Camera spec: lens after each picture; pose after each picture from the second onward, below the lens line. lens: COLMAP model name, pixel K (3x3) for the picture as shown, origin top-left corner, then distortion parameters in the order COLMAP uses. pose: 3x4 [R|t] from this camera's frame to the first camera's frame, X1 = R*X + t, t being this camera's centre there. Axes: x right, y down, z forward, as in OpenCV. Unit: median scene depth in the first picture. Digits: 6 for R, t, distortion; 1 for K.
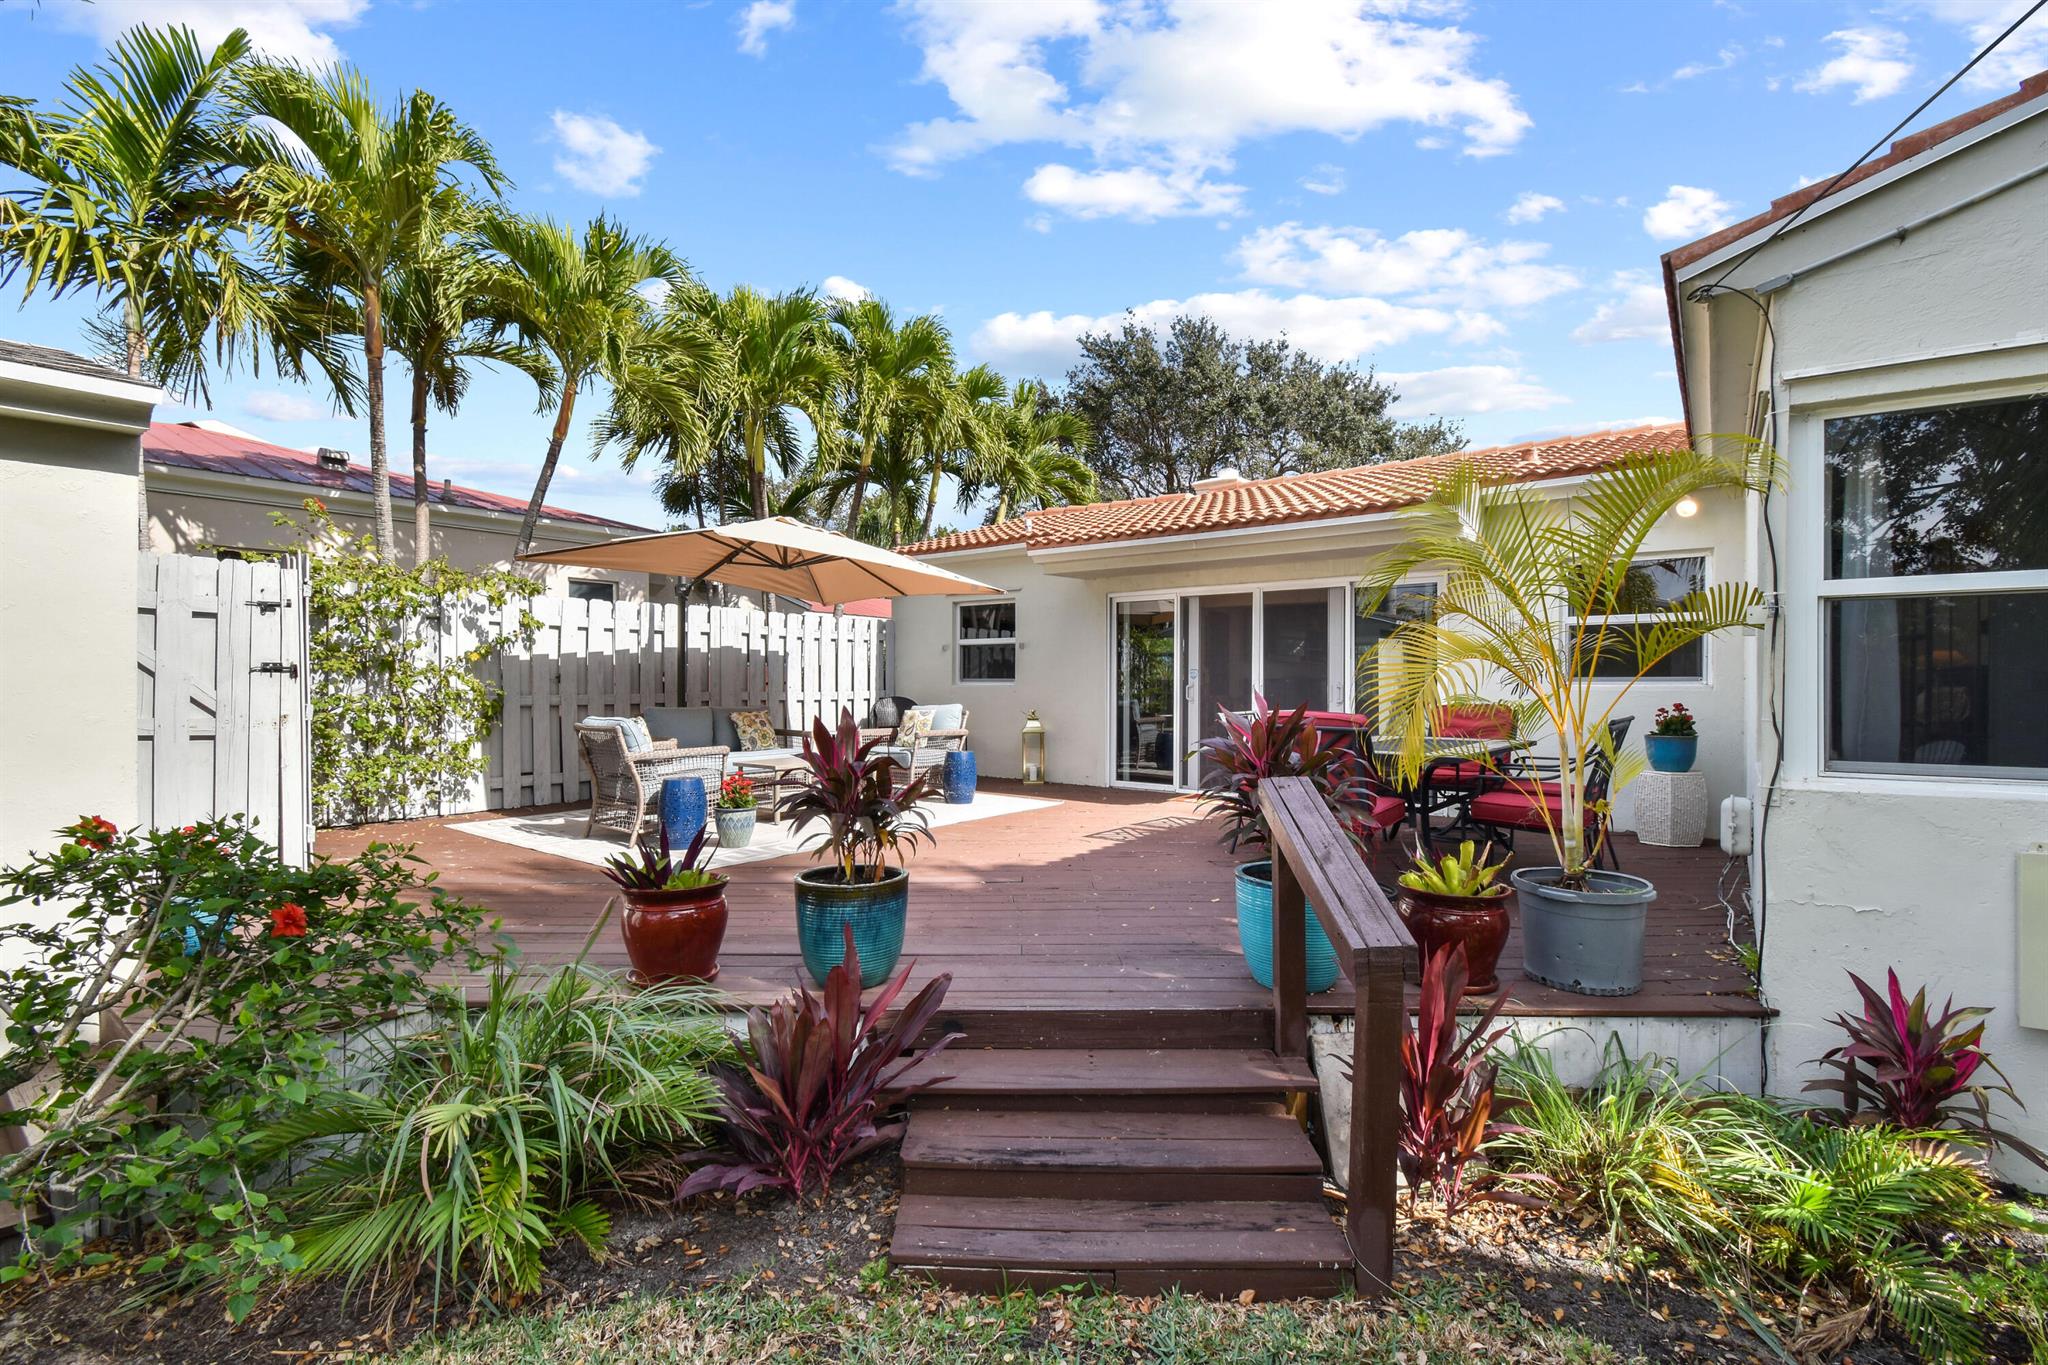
lens RADIAL K [[914.0, 0, 1026.1], [0, 914.0, 692.2], [0, 0, 1]] dist [0.001331, -0.016572]
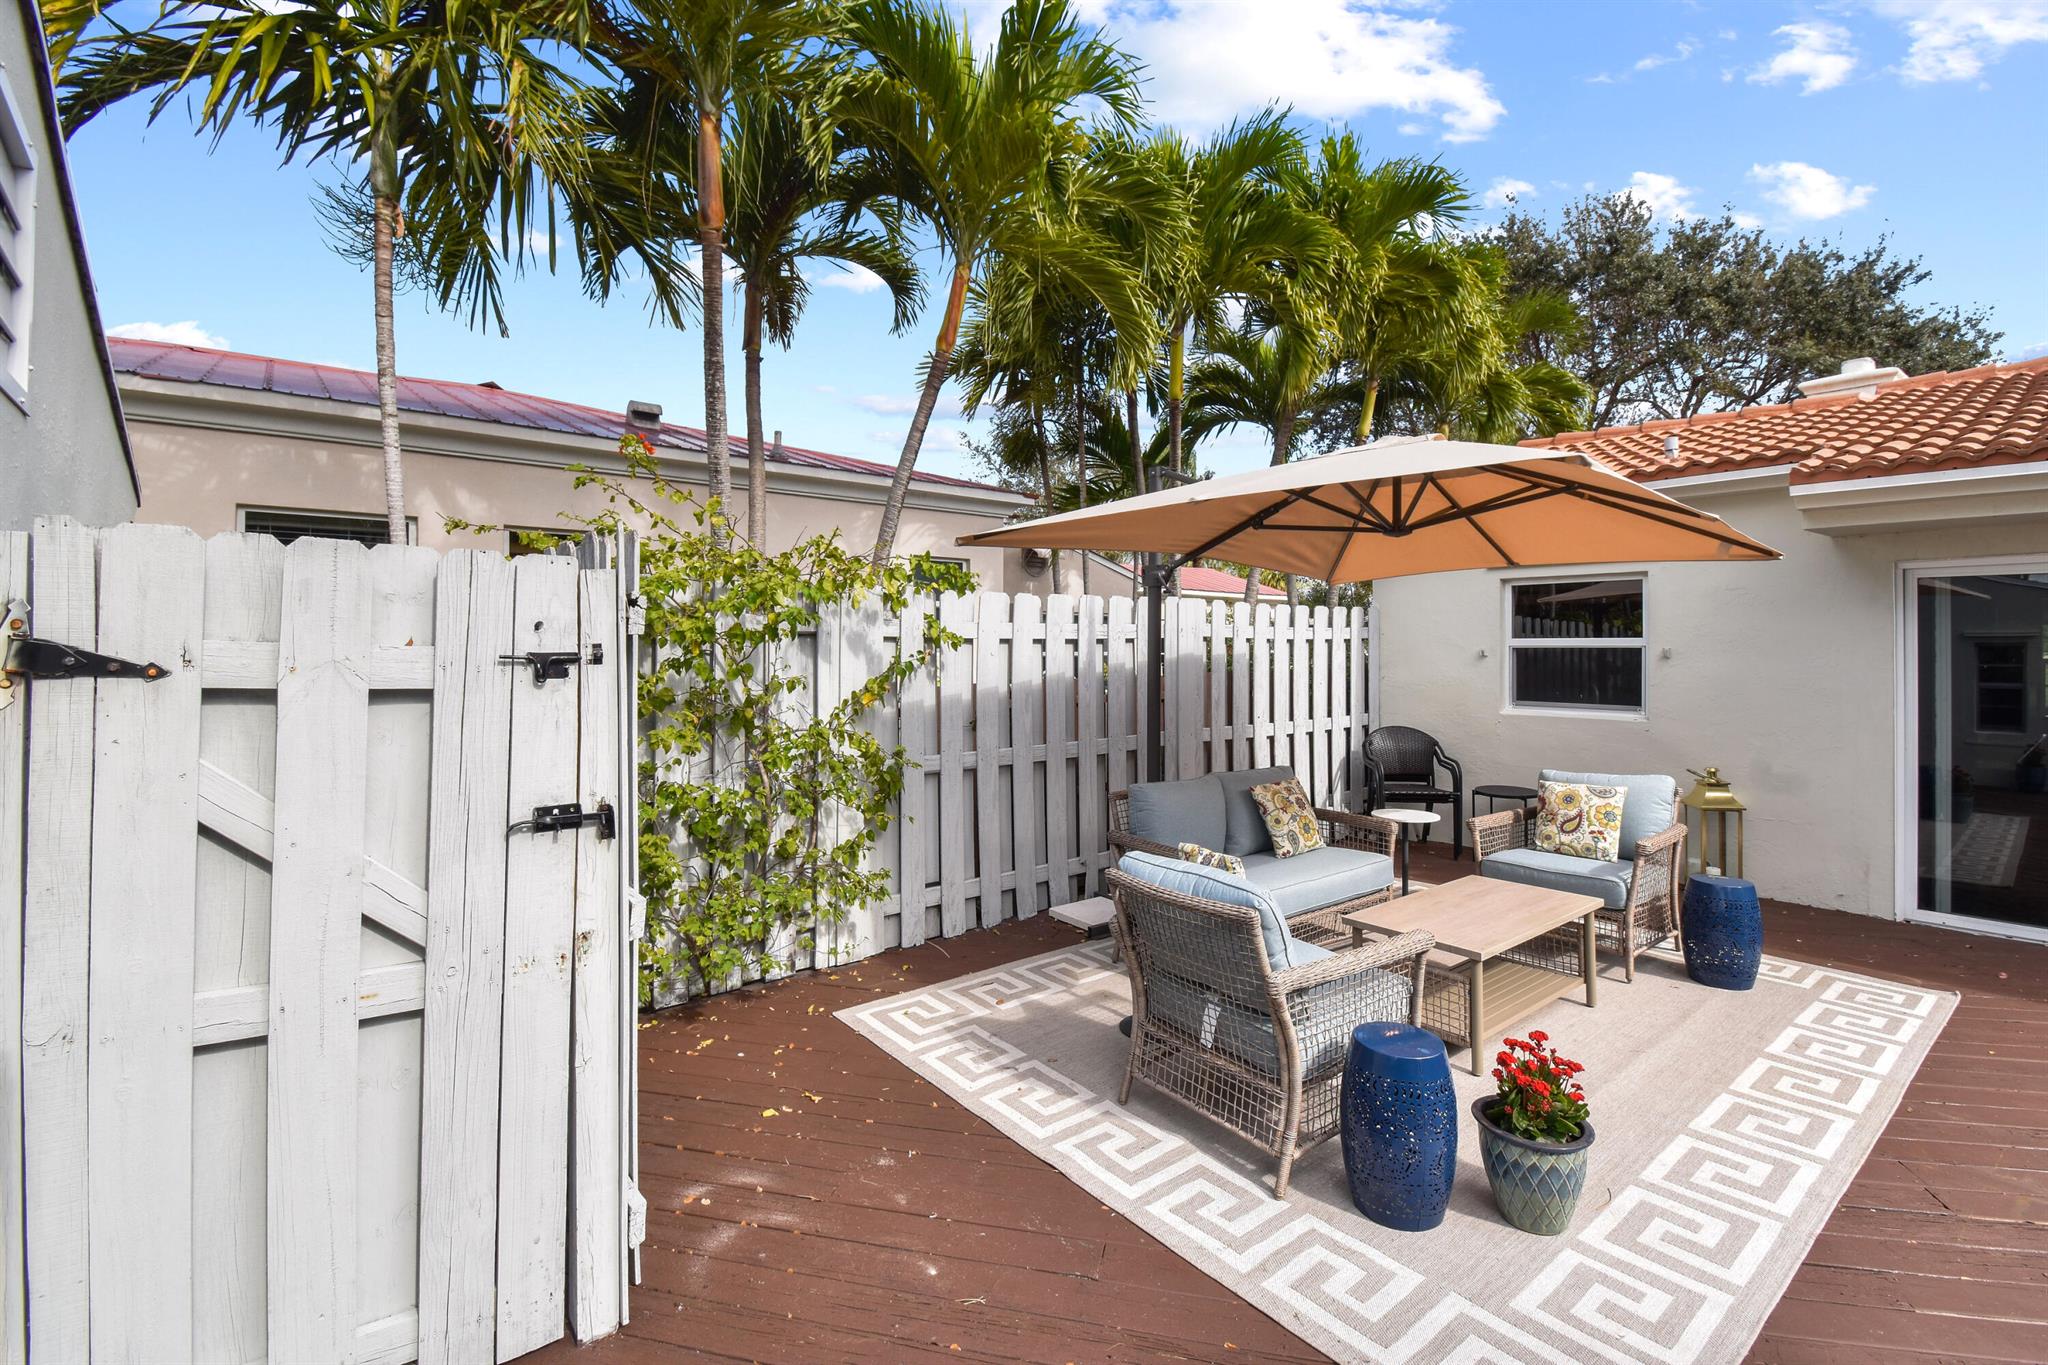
lens RADIAL K [[925.3, 0, 1019.1], [0, 925.3, 636.7], [0, 0, 1]] dist [0.001469, -0.012309]
pose [[0.968849, -0.001992, -0.247645, -0.343030], [-0.003297, 0.999775, -0.020939, -0.063744], [0.247631, 0.021103, 0.968624, 0.421117]]
